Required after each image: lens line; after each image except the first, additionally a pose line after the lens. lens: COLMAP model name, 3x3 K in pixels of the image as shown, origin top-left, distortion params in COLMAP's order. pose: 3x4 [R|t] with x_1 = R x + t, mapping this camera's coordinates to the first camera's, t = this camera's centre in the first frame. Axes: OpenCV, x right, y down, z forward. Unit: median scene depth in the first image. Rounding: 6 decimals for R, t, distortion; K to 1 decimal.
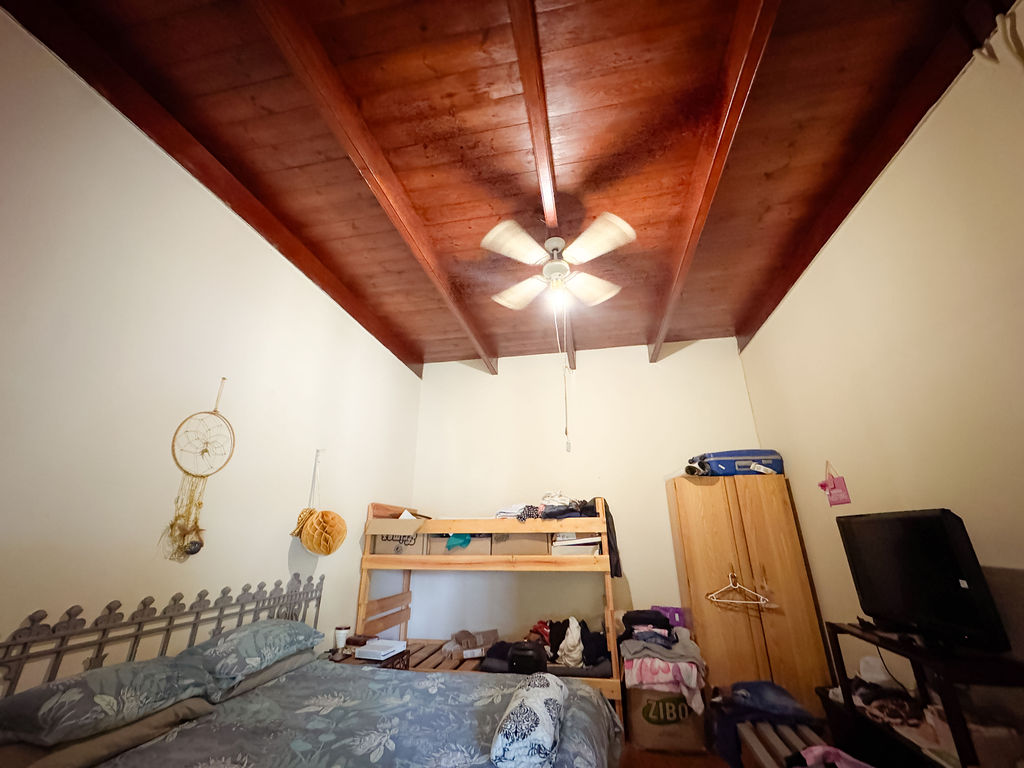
lens RADIAL K [[412.1, 0, 516.0], [0, 412.1, 385.4], [0, 0, 1]] dist [-0.006081, 0.001680]
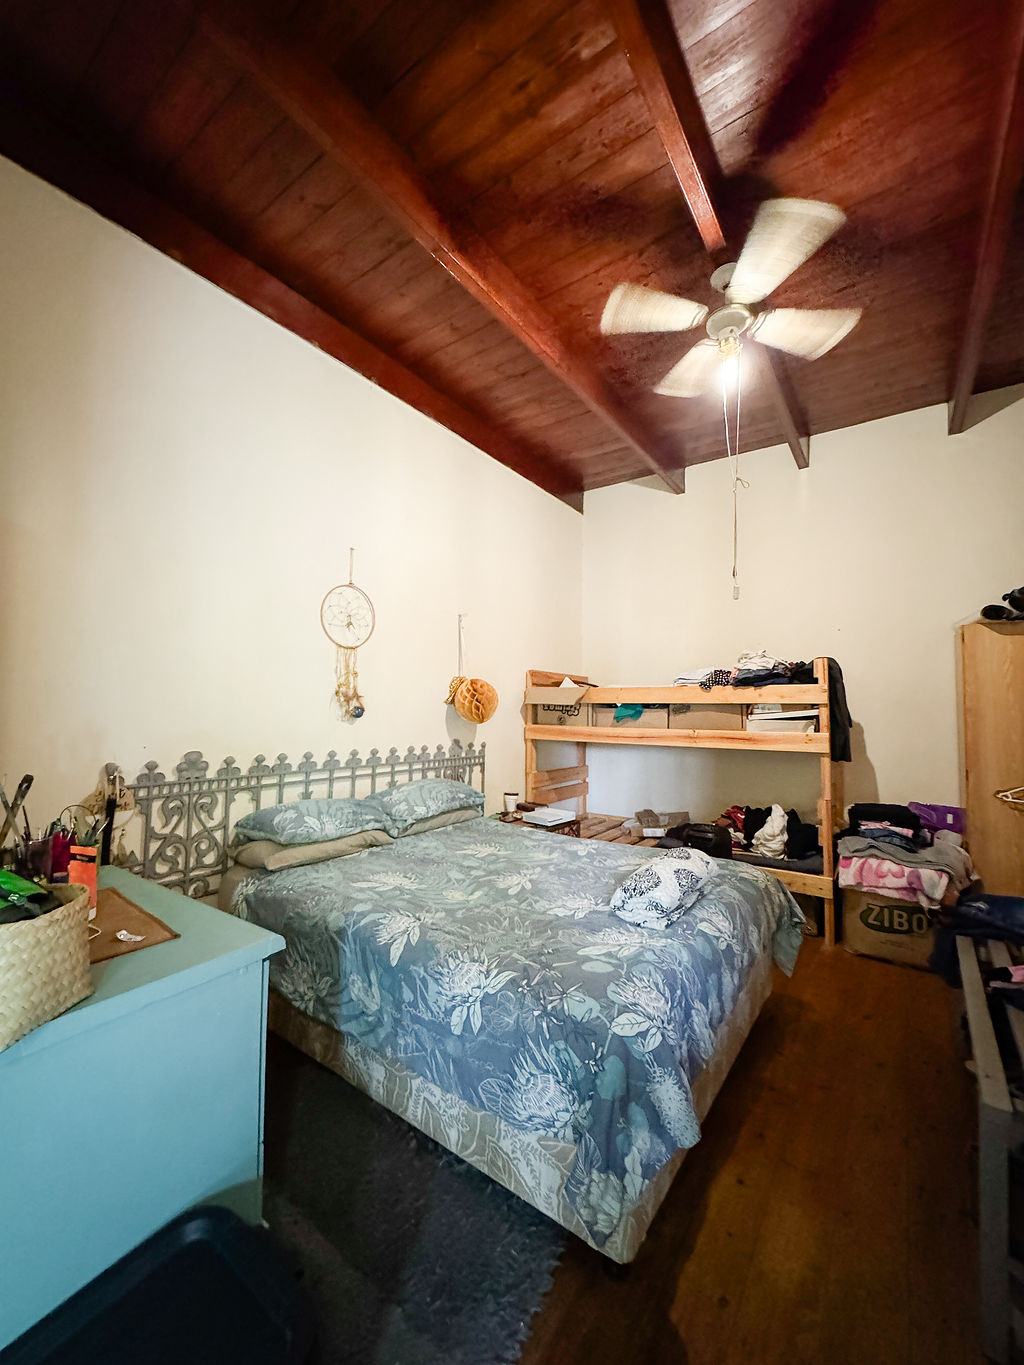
lens RADIAL K [[549.4, 0, 516.6], [0, 549.4, 685.4], [0, 0, 1]] dist [-0.006081, 0.001680]
pose [[0.911906, -0.004112, -0.410379, 0.141078], [0.127693, 0.953158, 0.274197, -0.012069], [0.390029, -0.302444, 0.869716, -0.056557]]
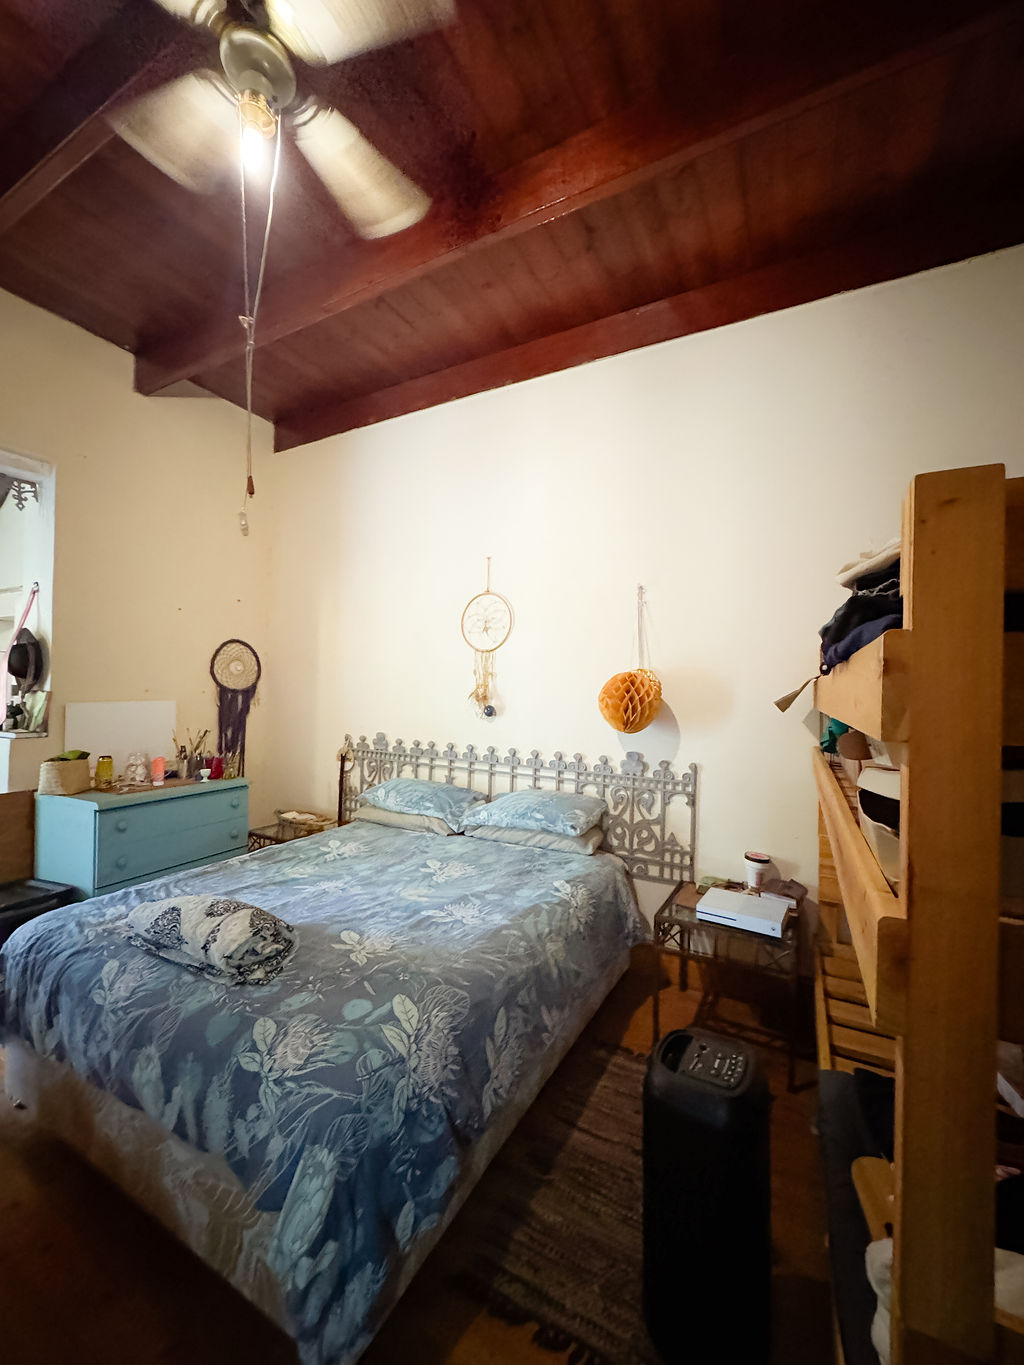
lens RADIAL K [[549.4, 0, 507.3], [0, 549.4, 680.0], [0, 0, 1]] dist [-0.006081, 0.001680]
pose [[-0.319913, -0.029856, -0.946976, 0.472282], [0.307073, 0.942284, -0.133445, 0.387160], [0.896305, -0.333482, -0.292281, 1.102791]]
